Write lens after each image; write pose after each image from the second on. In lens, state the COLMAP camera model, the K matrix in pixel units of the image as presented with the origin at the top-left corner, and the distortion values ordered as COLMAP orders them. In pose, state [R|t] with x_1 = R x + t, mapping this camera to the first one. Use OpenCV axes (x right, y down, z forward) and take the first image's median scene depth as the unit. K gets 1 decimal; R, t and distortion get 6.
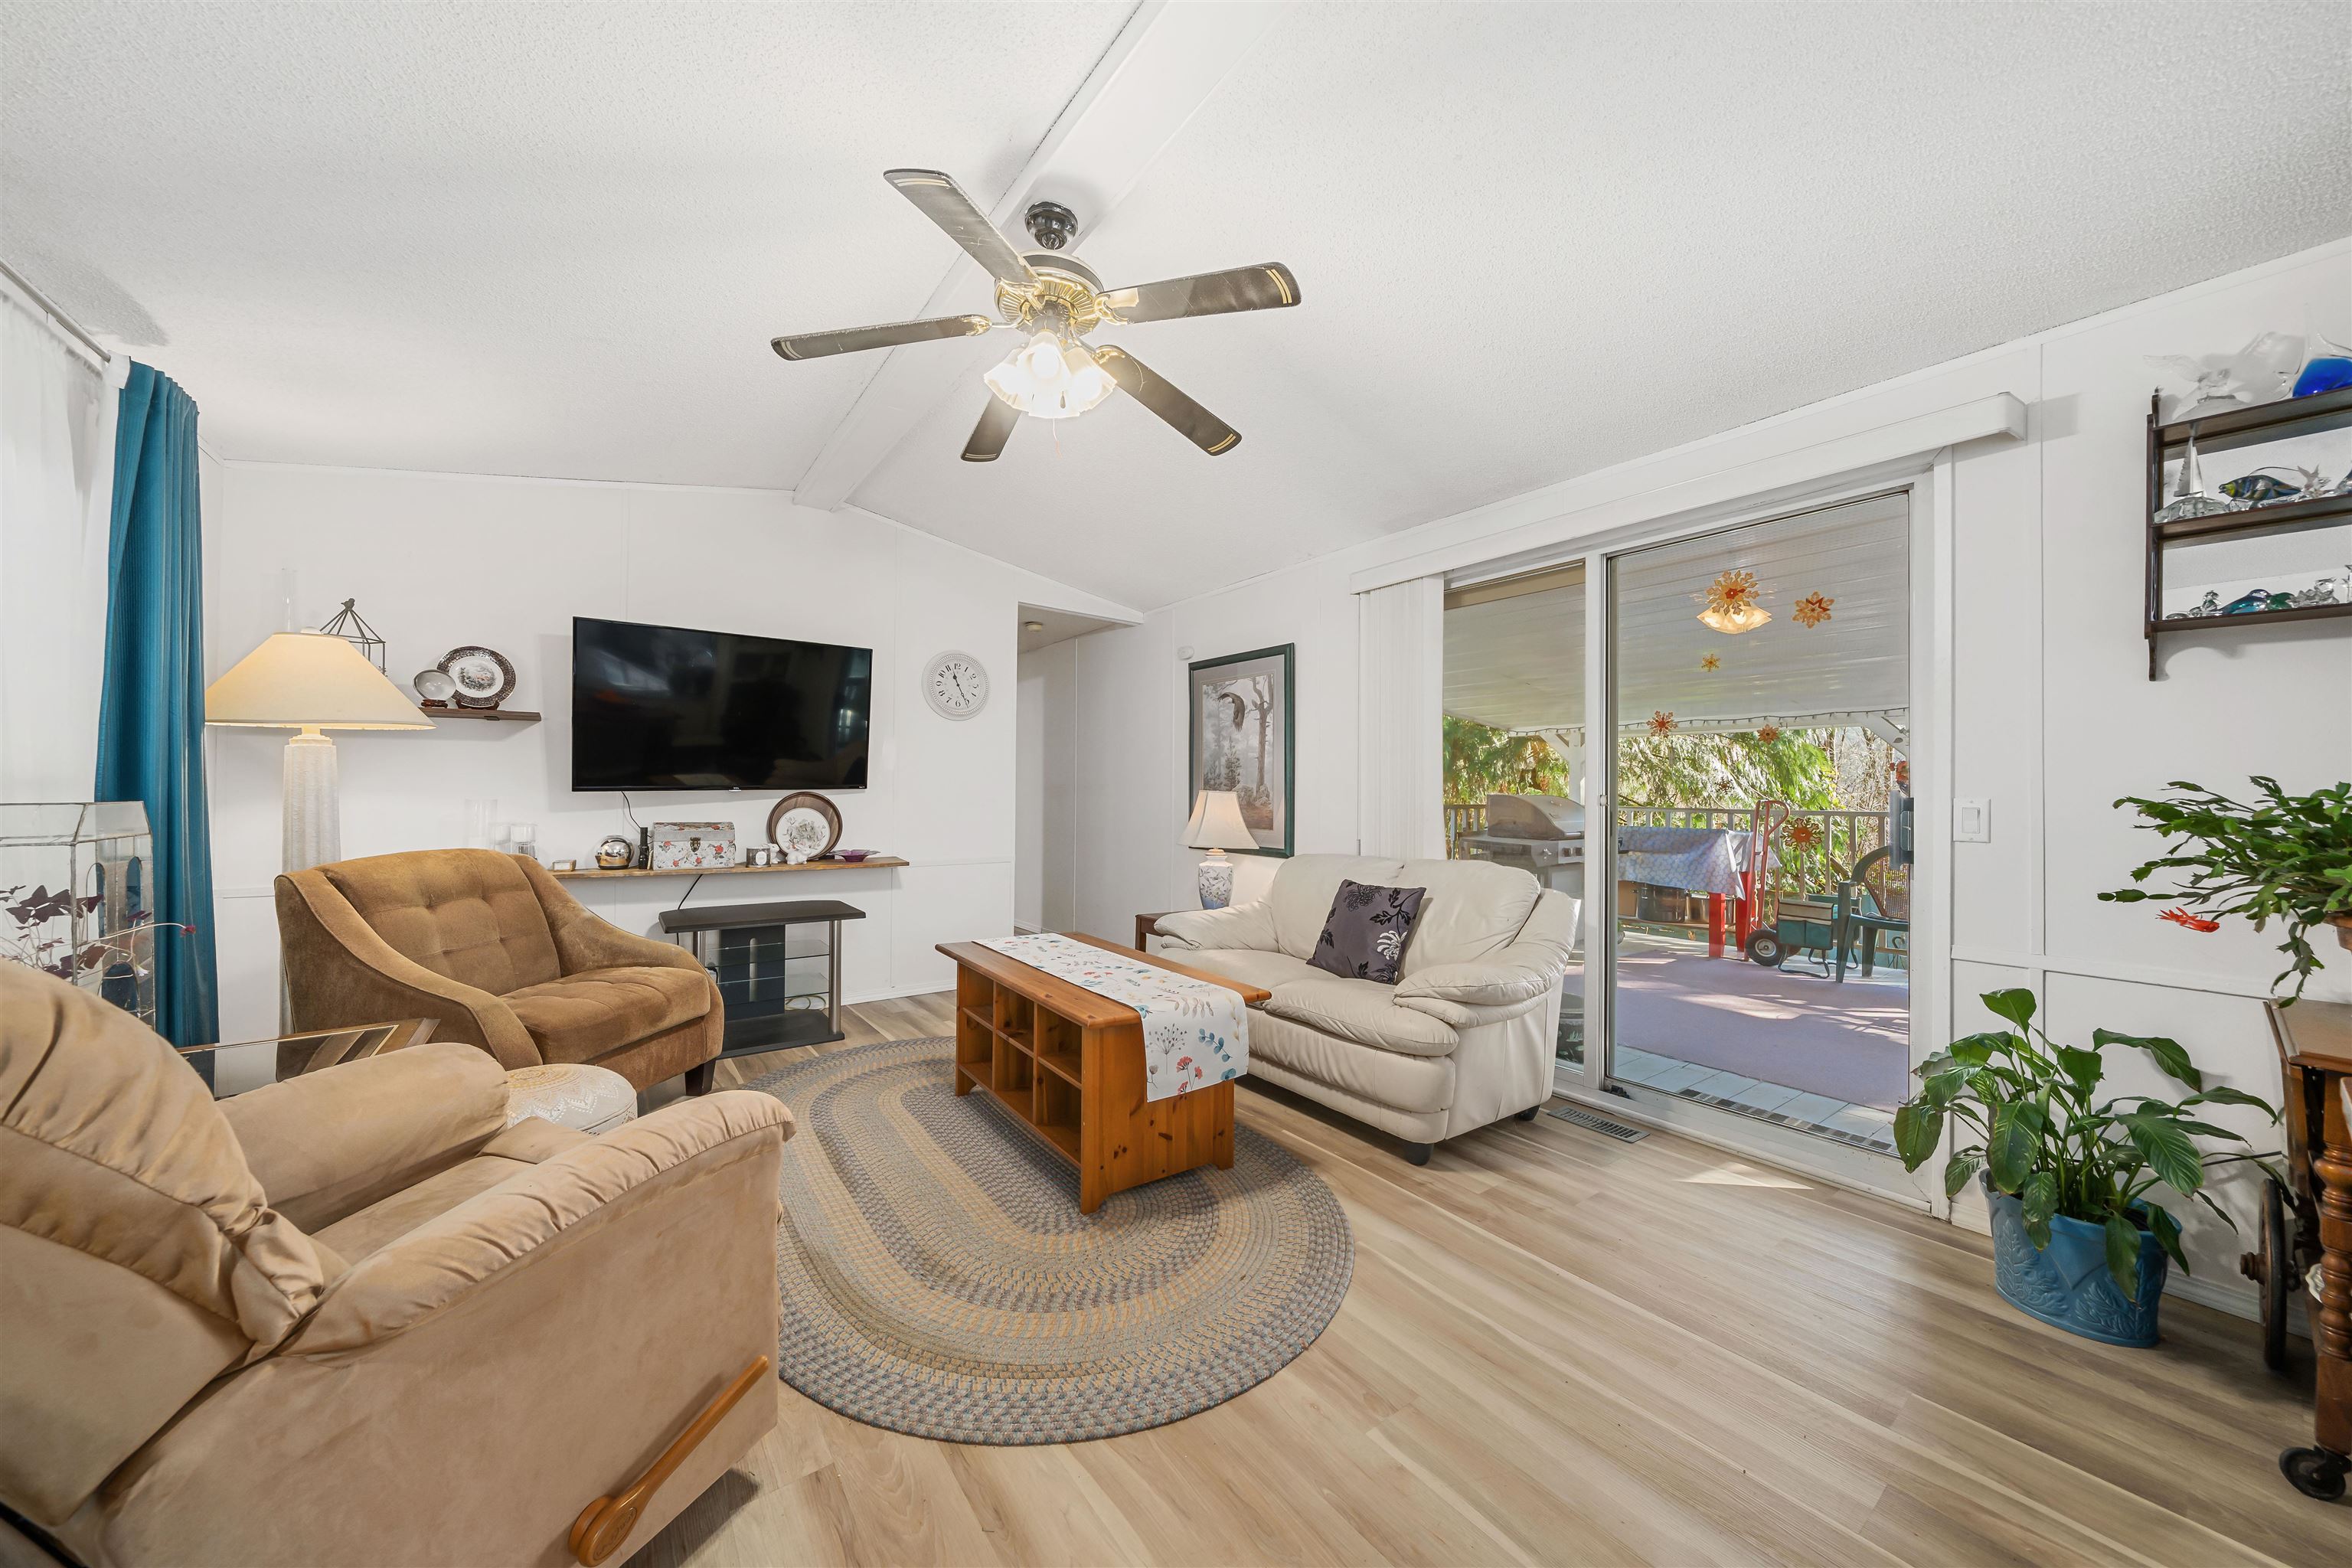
lens RADIAL K [[814.5, 0, 1170.4], [0, 814.5, 787.3], [0, 0, 1]] dist [-0.002283, -0.000163]
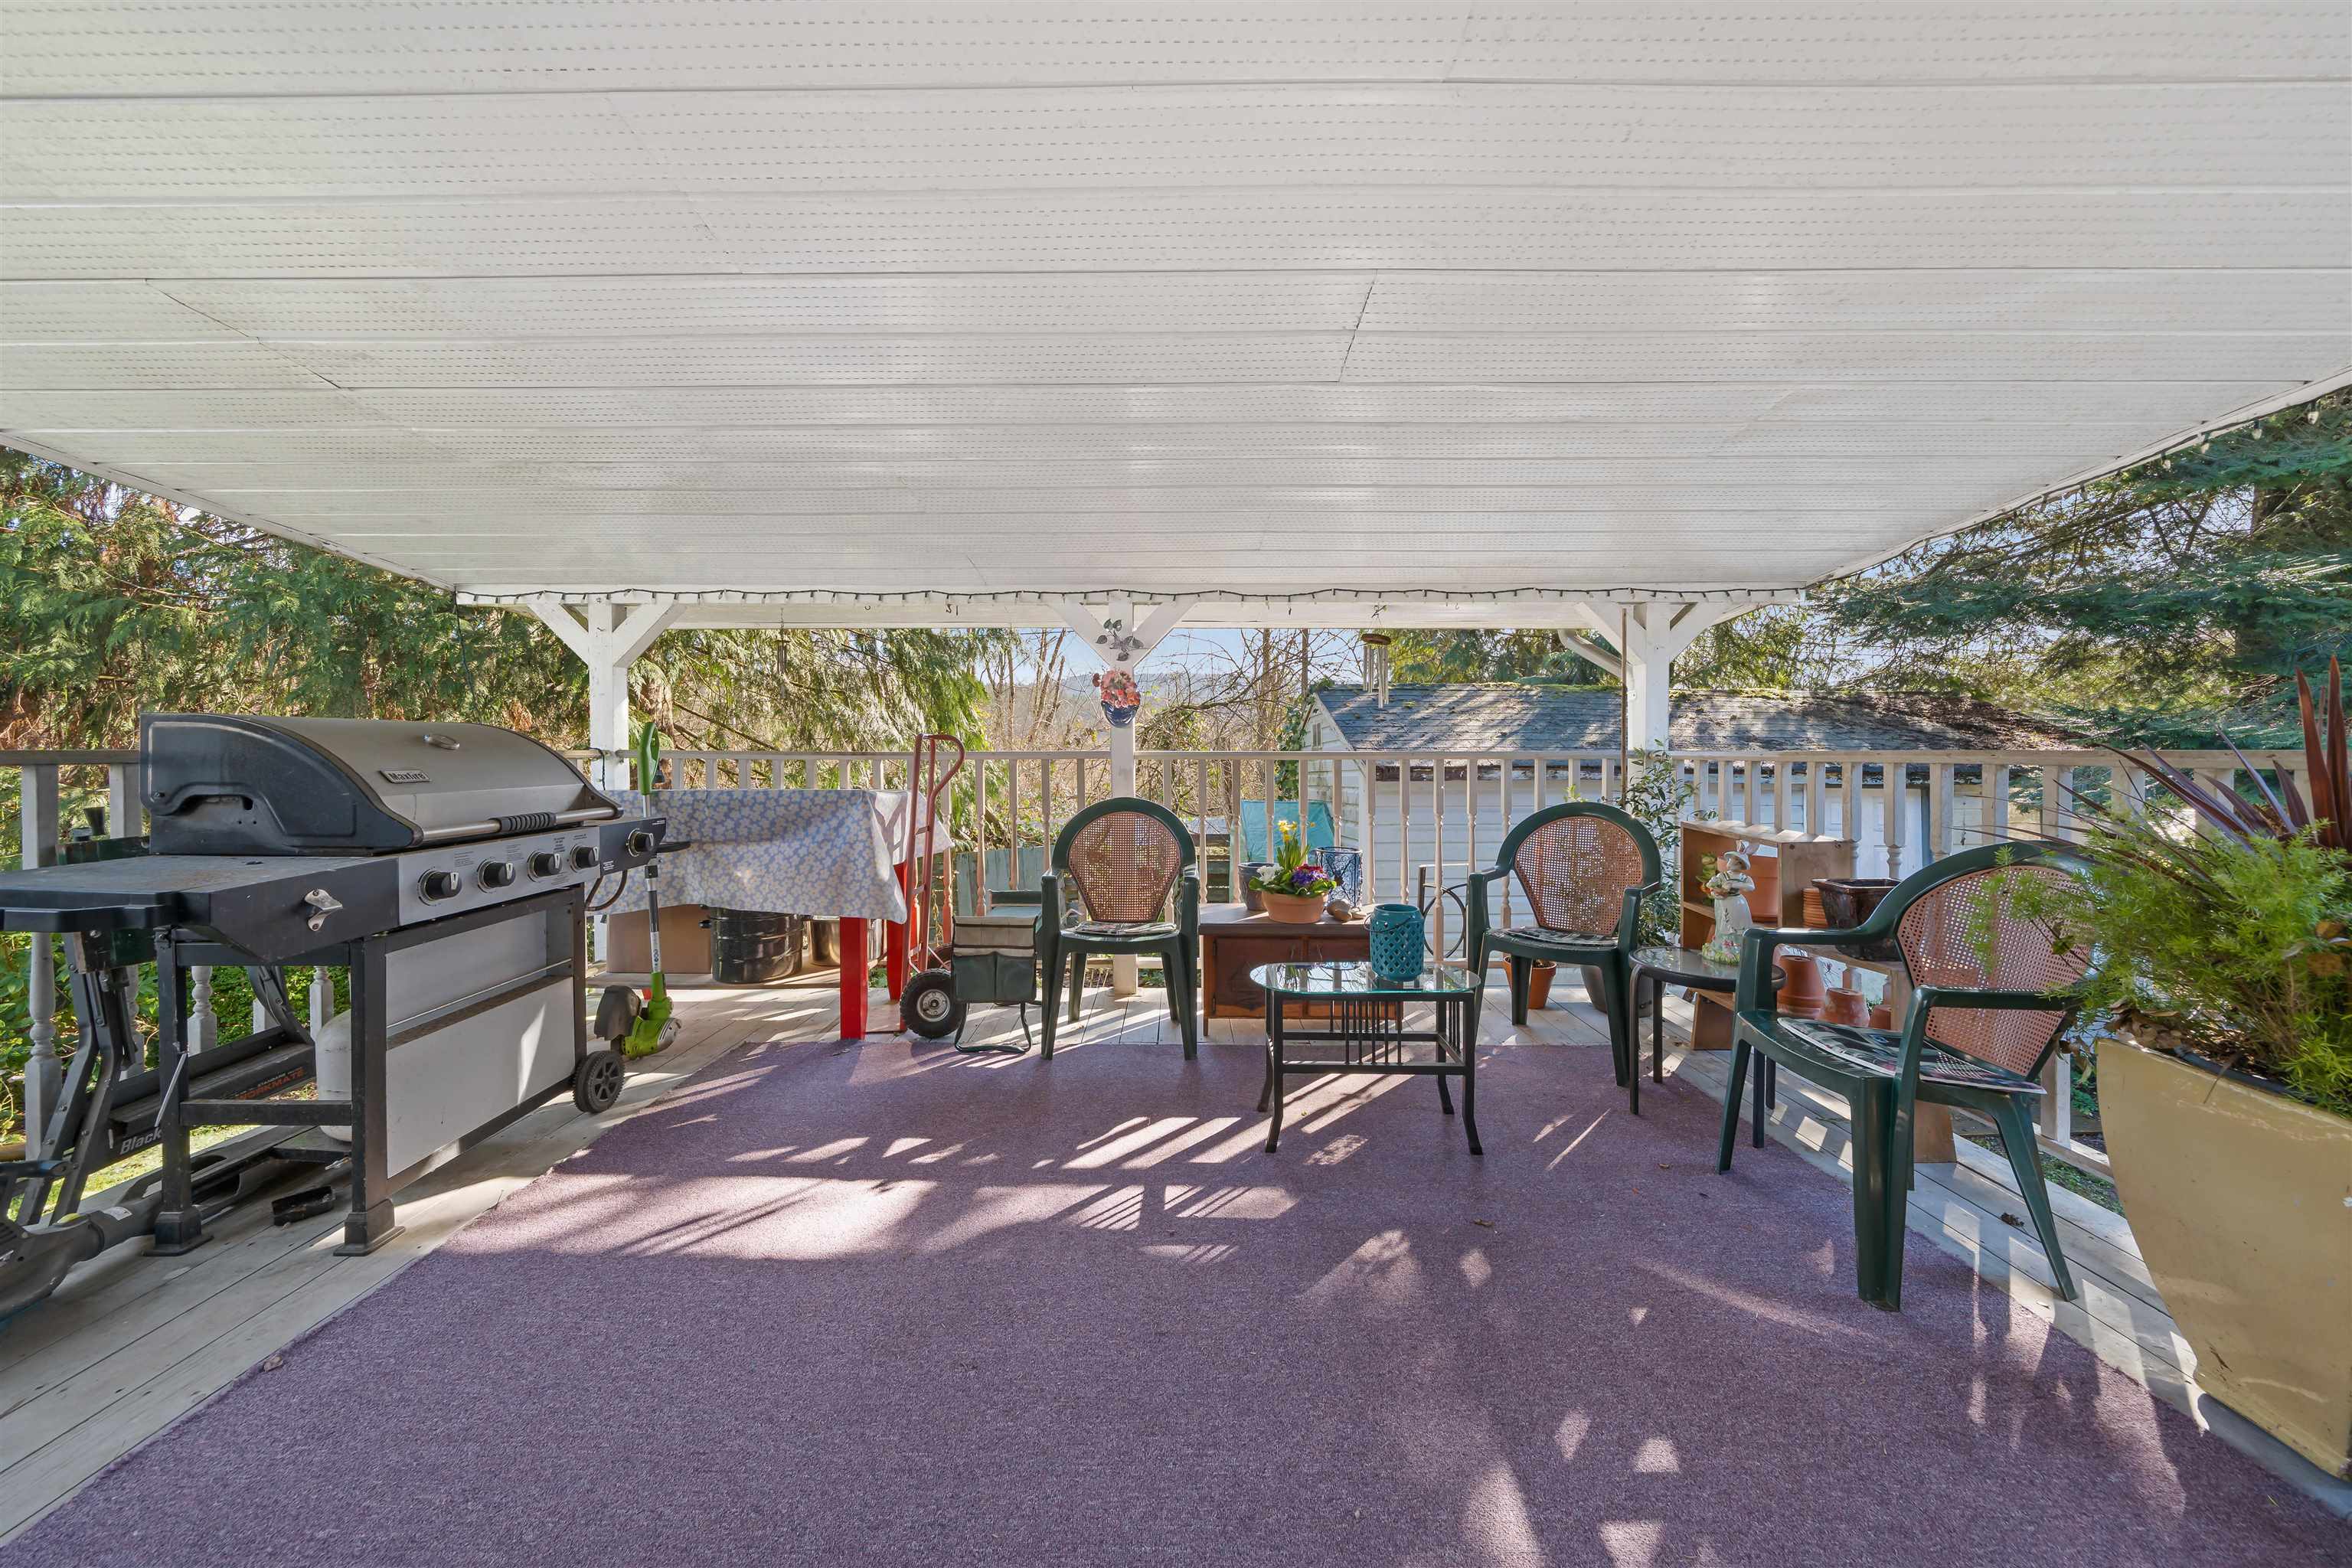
lens RADIAL K [[814.5, 0, 1194.3], [0, 814.5, 750.1], [0, 0, 1]] dist [-0.002283, -0.000163]
pose [[0.574829, -0.012635, 0.818176, 0.696377], [0.000922, 0.999890, 0.014793, 0.034054], [-0.818273, -0.007749, 0.574777, 0.979320]]
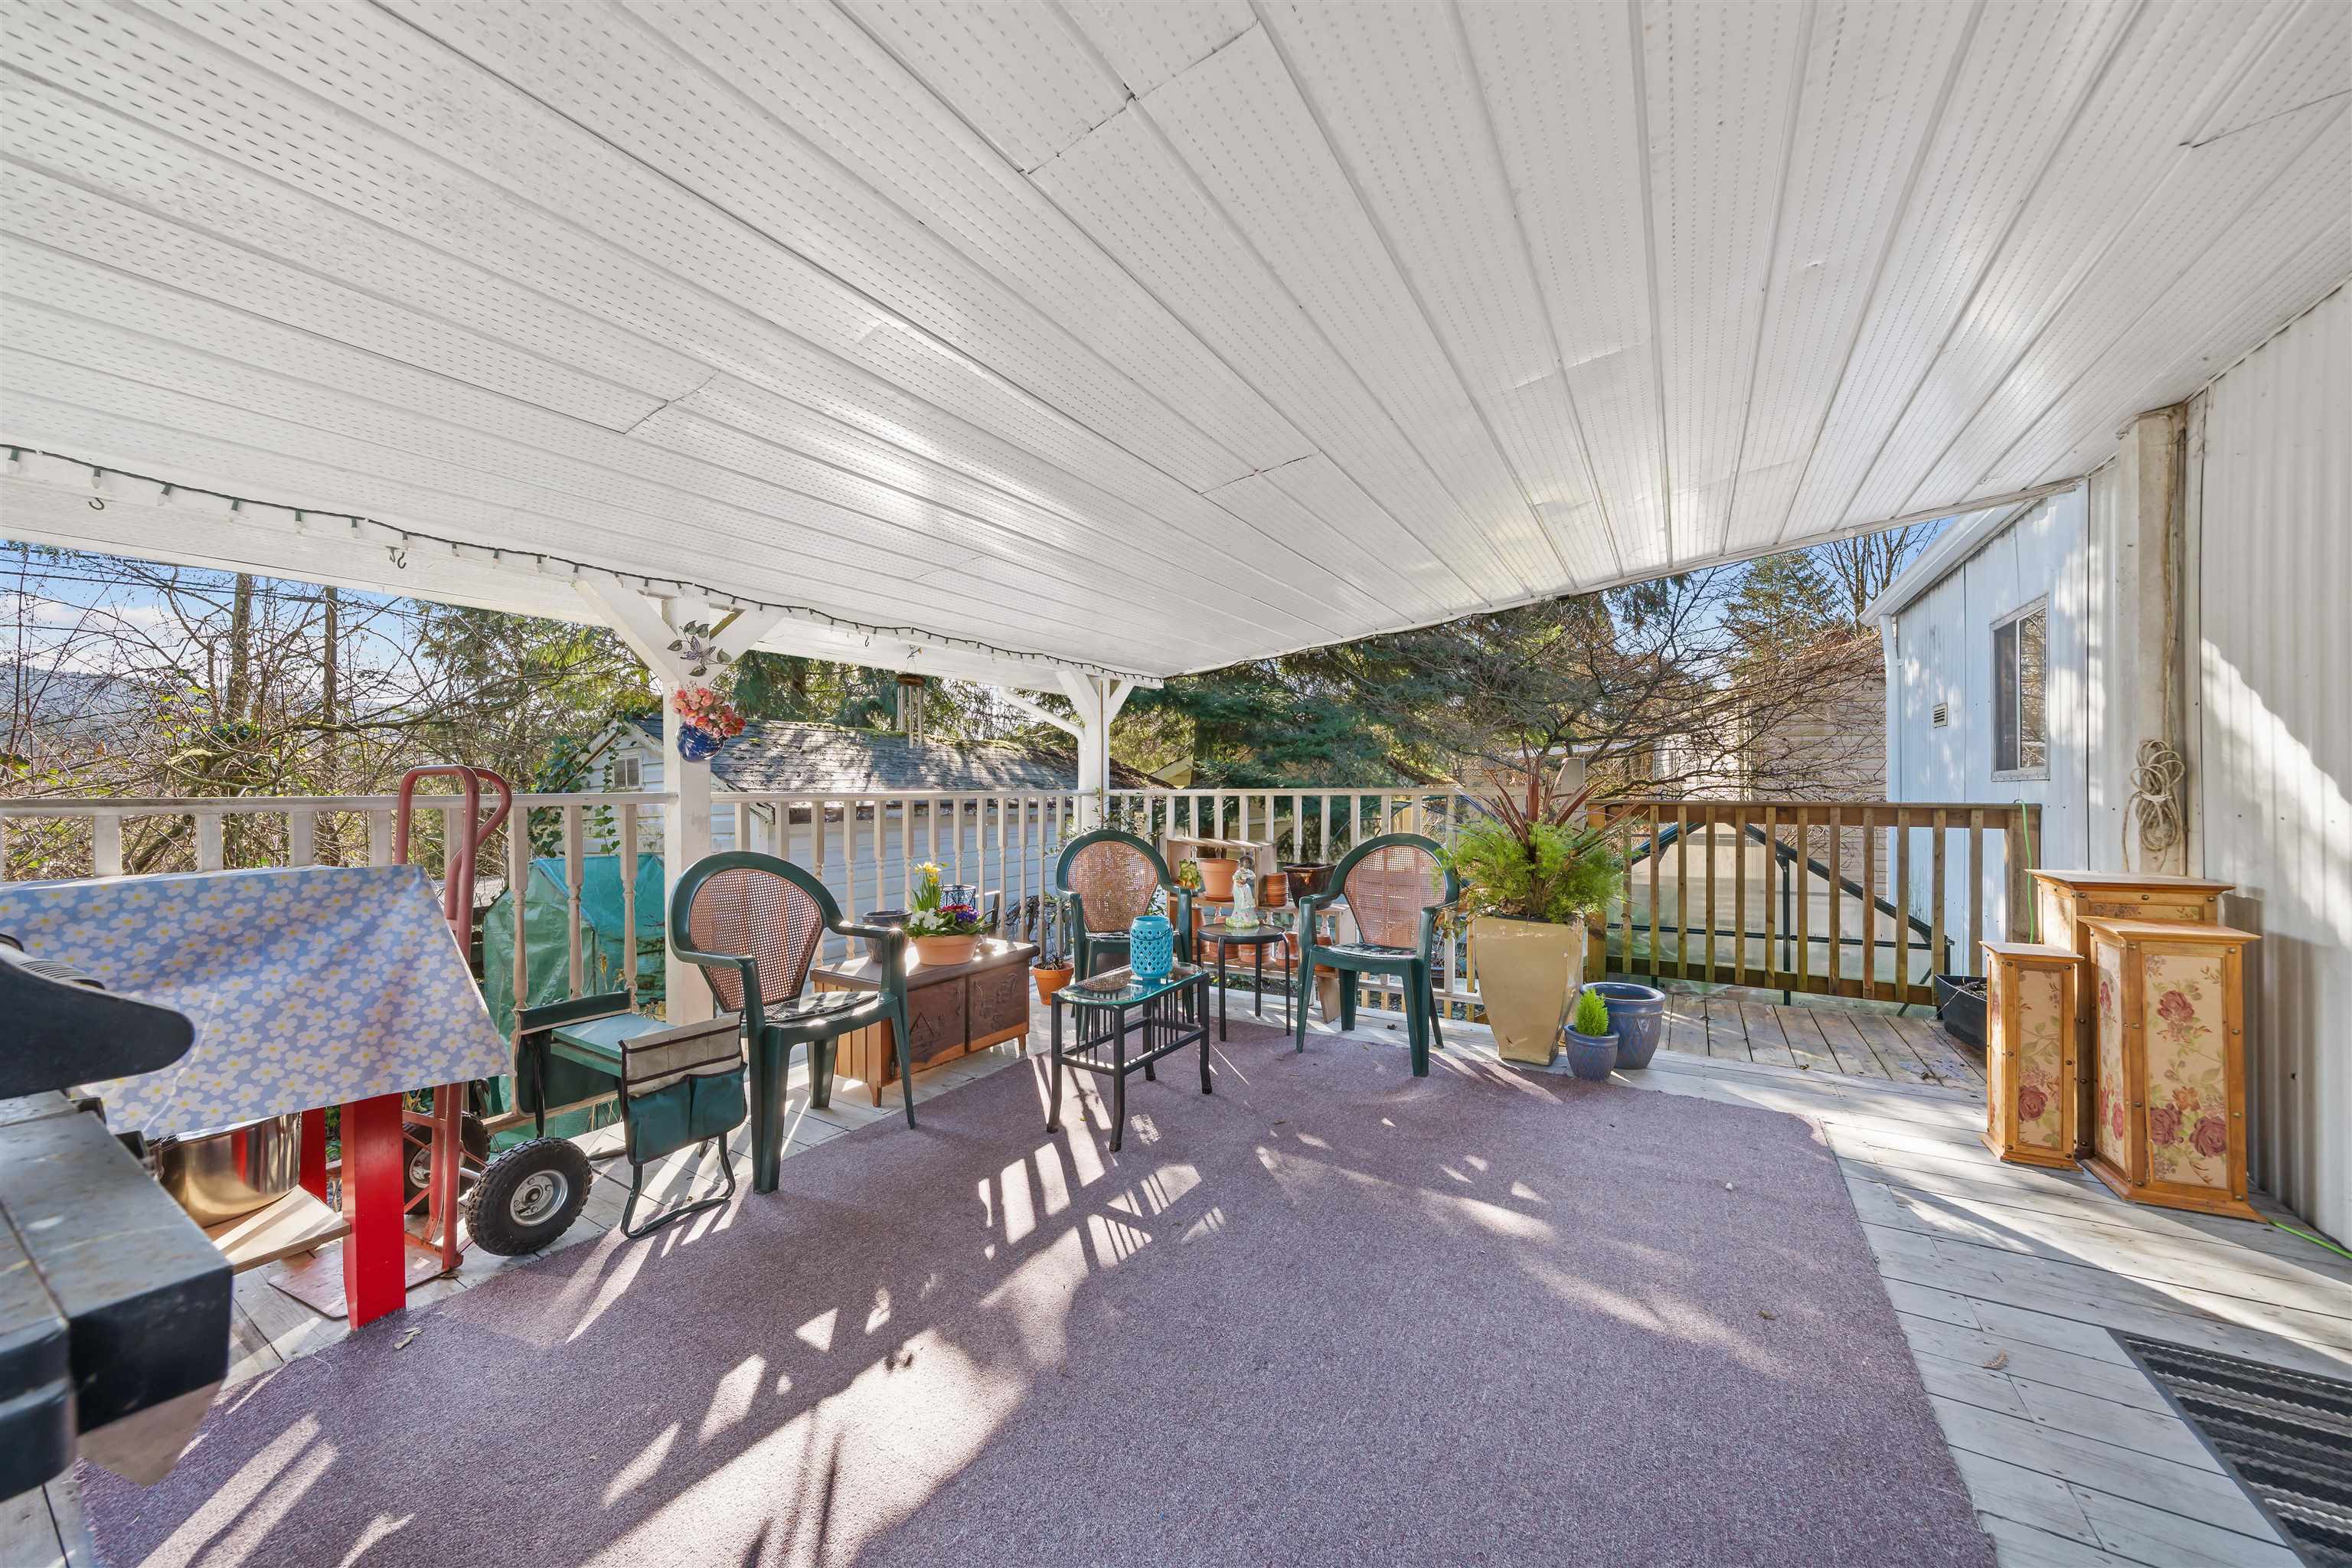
lens RADIAL K [[816.9, 0, 1176.0], [0, 816.9, 780.5], [0, 0, 1]] dist [0.000226, -0.000047]
pose [[-0.381456, 0.001353, 0.924386, 0.555187], [-0.001872, 0.999996, -0.002236, 0.039733], [-0.924385, -0.002584, -0.381452, 1.595833]]
